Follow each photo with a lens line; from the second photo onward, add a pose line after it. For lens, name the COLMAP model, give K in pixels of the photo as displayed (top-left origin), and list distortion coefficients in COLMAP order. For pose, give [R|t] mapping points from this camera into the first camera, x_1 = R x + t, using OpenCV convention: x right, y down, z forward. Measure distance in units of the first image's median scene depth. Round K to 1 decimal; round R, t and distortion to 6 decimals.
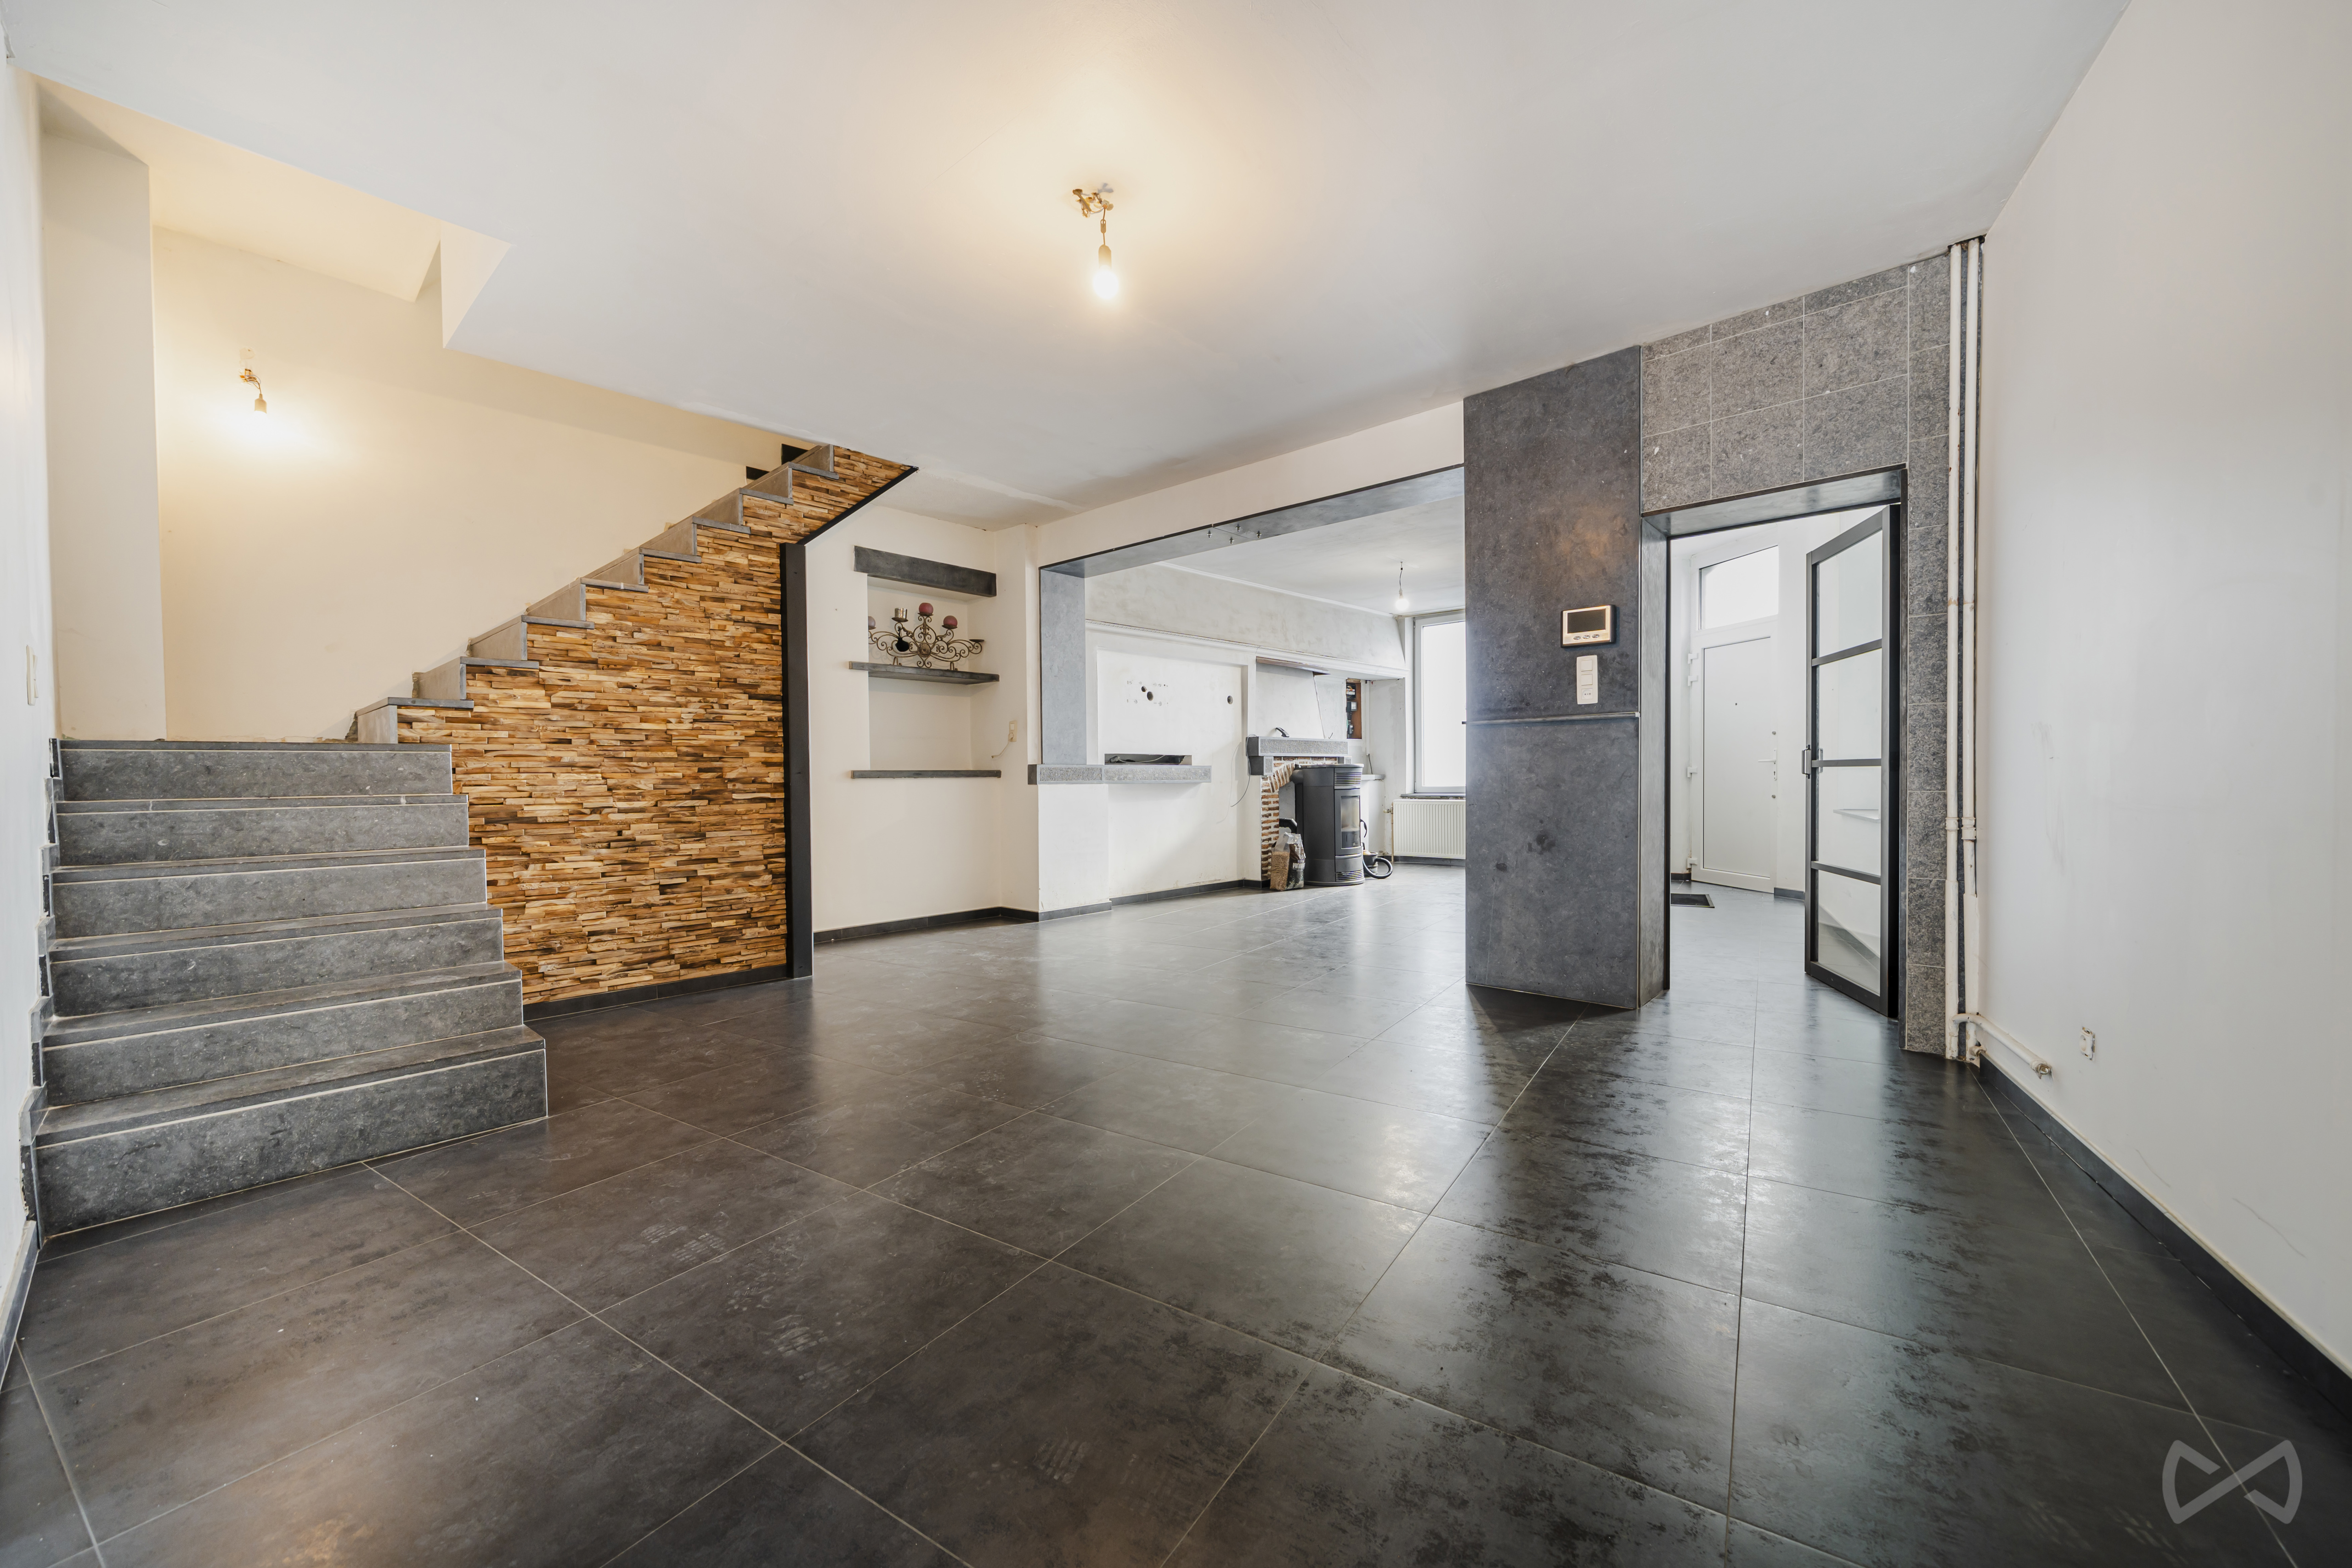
lens RADIAL K [[864.3, 0, 1182.0], [0, 864.3, 787.3], [0, 0, 1]] dist [0.000652, 0.000029]
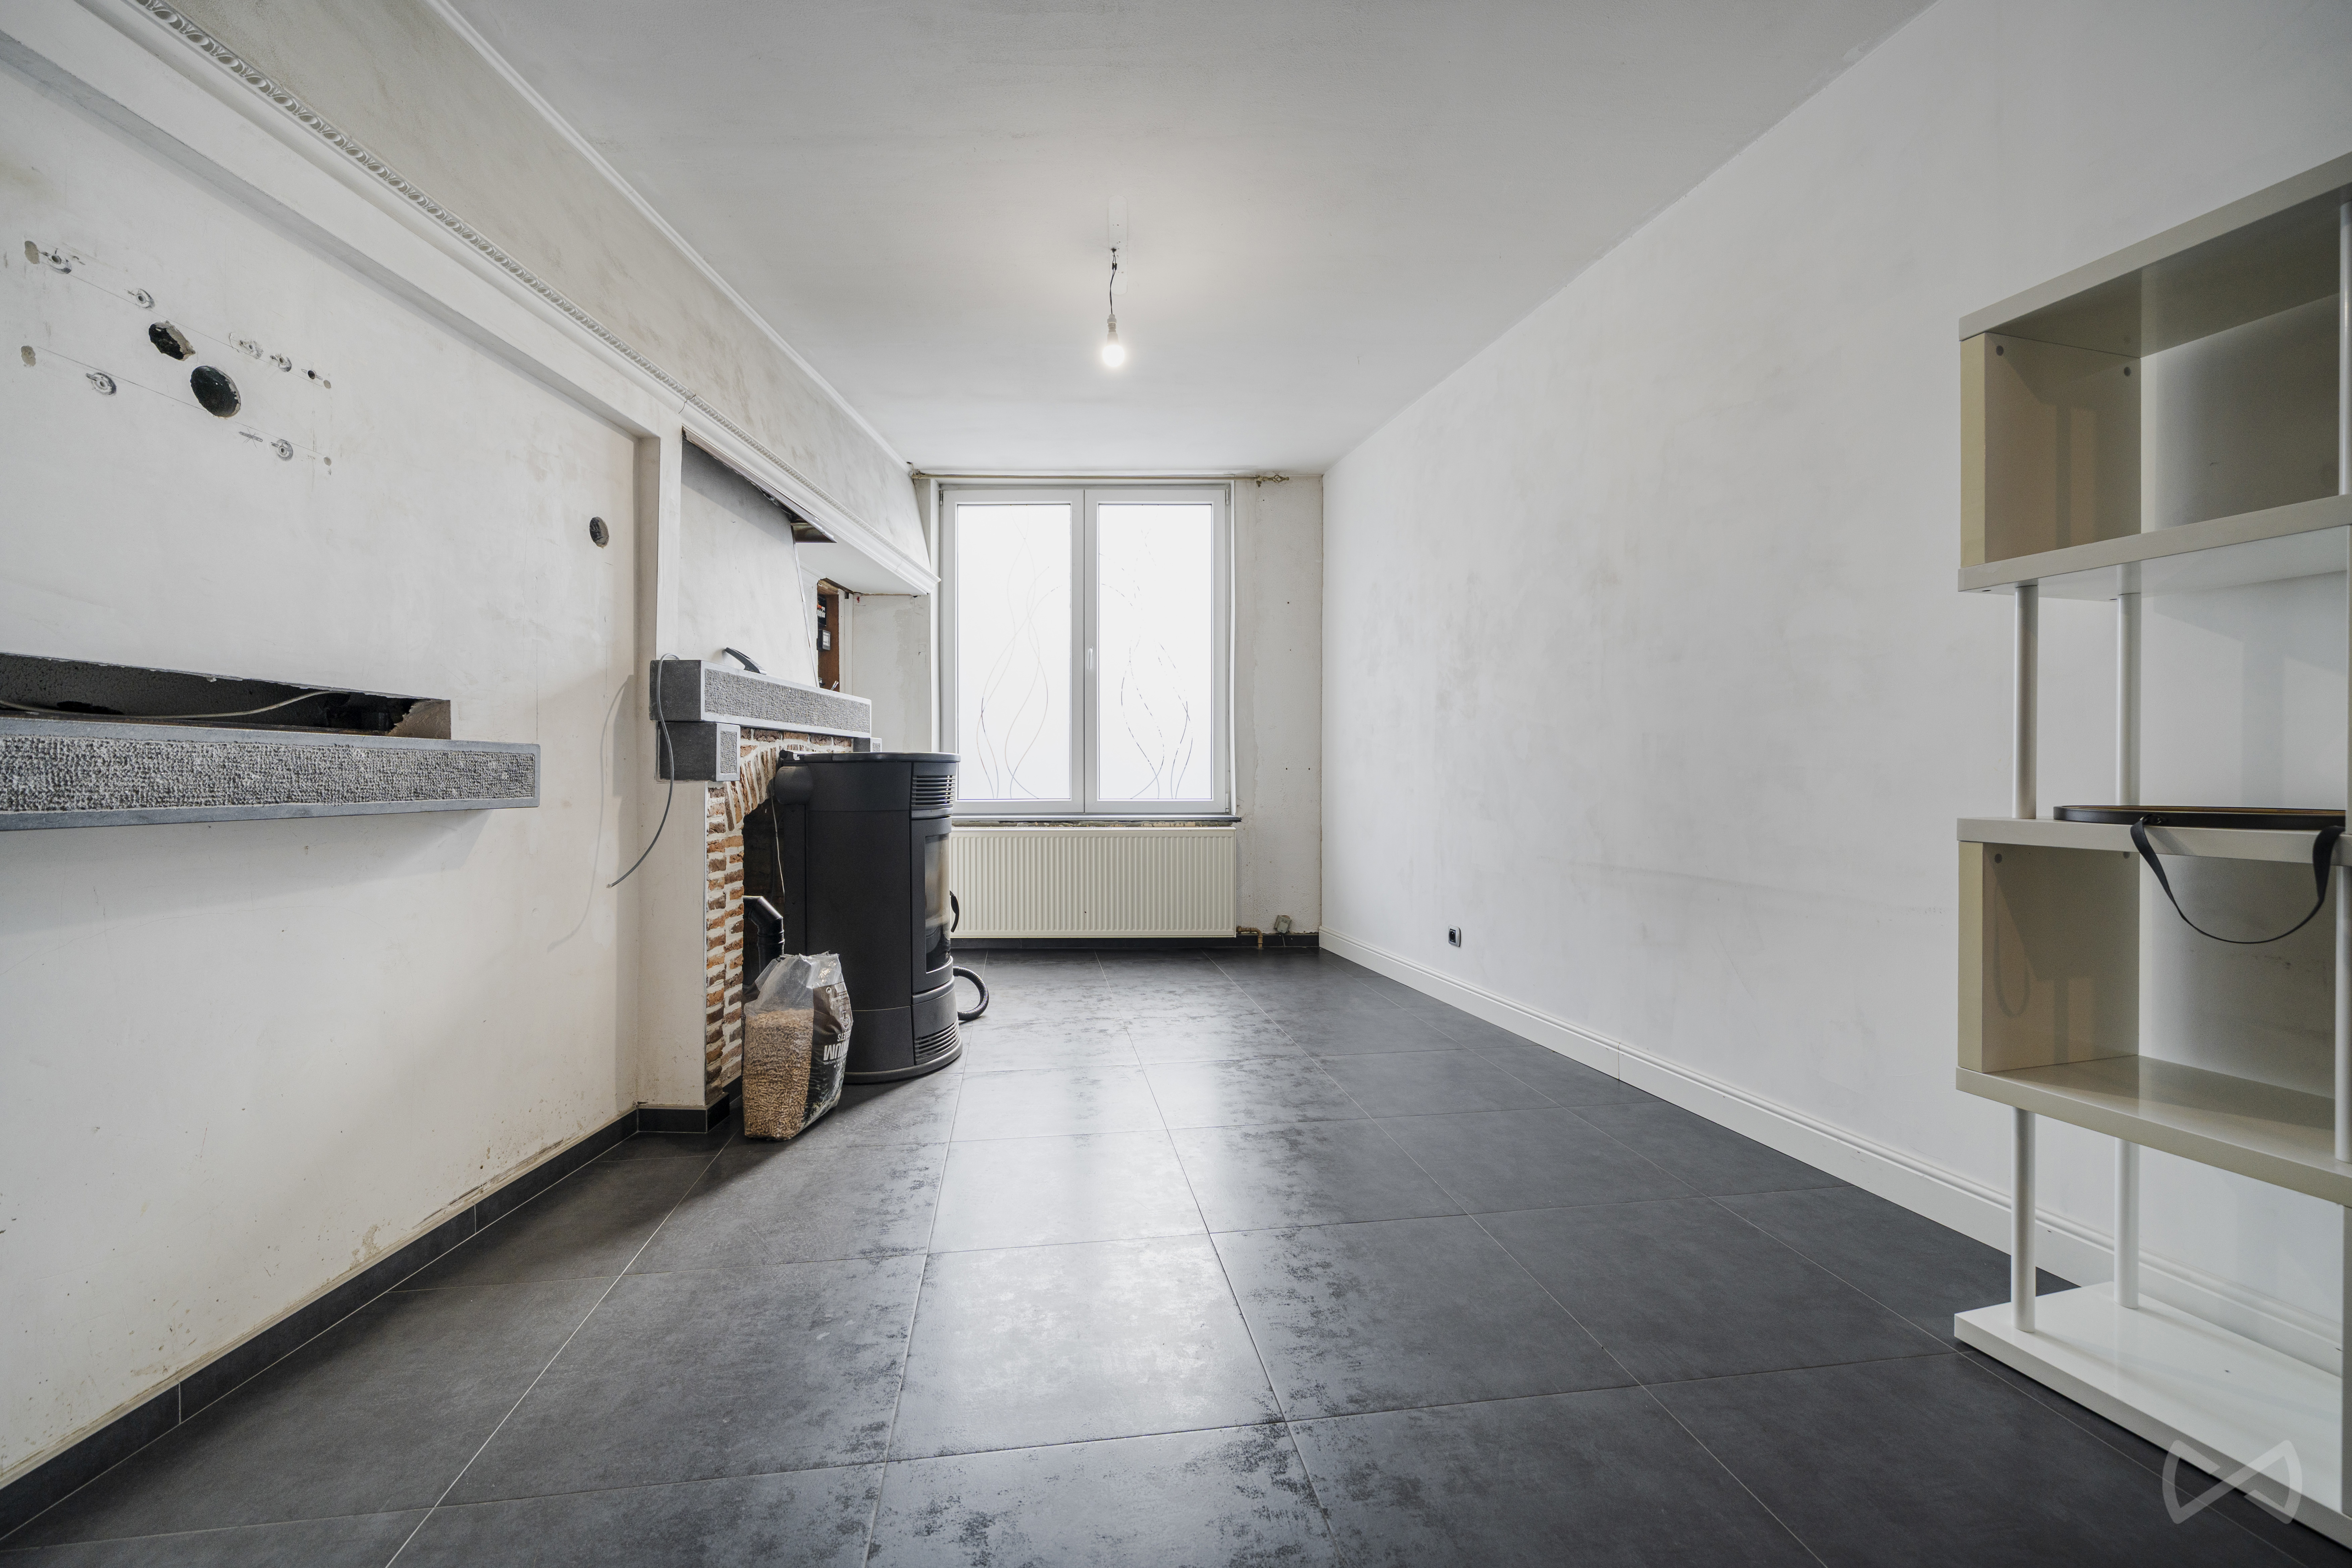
lens RADIAL K [[972.7, 0, 1173.6], [0, 972.7, 777.2], [0, 0, 1]] dist [-0.000306, -0.000017]
pose [[0.765720, 0.008073, 0.643123, -0.020786], [0.001485, 0.999896, -0.014320, -0.022119], [-0.643172, 0.011920, 0.765629, 1.374701]]
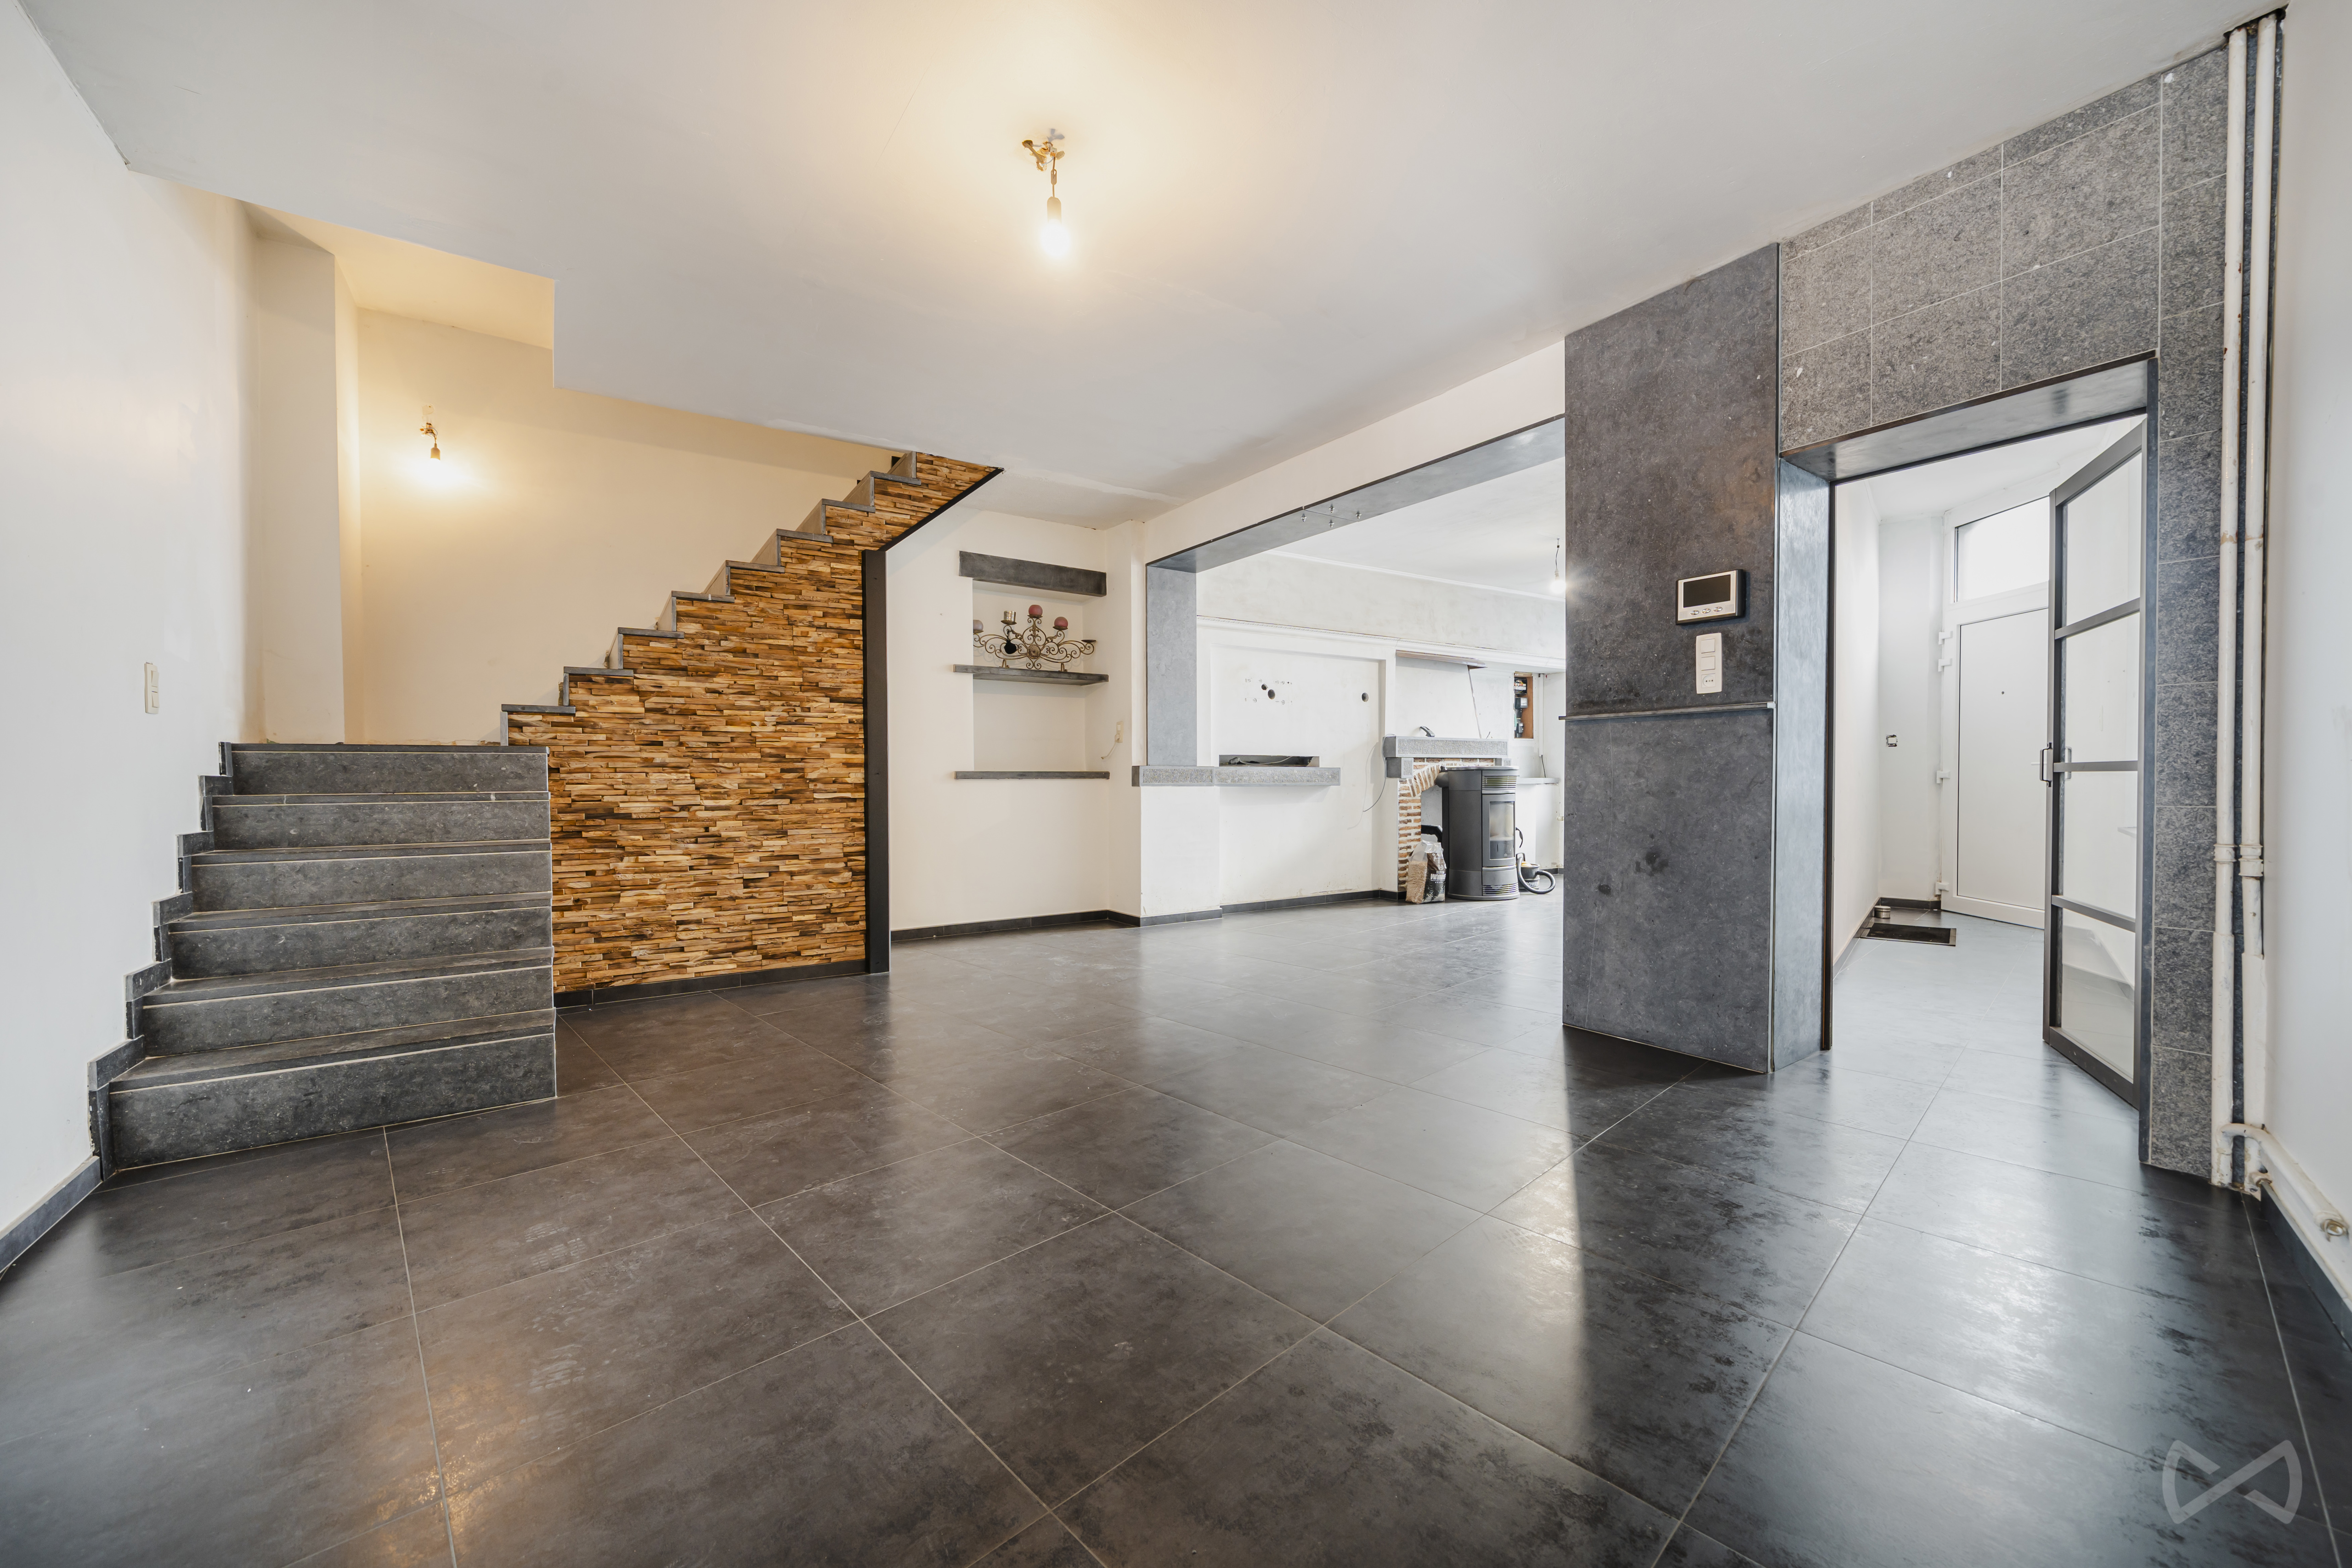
lens RADIAL K [[870.6, 0, 1181.2], [0, 870.6, 789.2], [0, 0, 1]] dist [-0.000563, 0.000282]
pose [[0.974518, 0.008437, -0.224151, 0.166566], [-0.008367, 0.999964, 0.001260, -0.002882], [0.224154, 0.000647, 0.974554, 0.088538]]
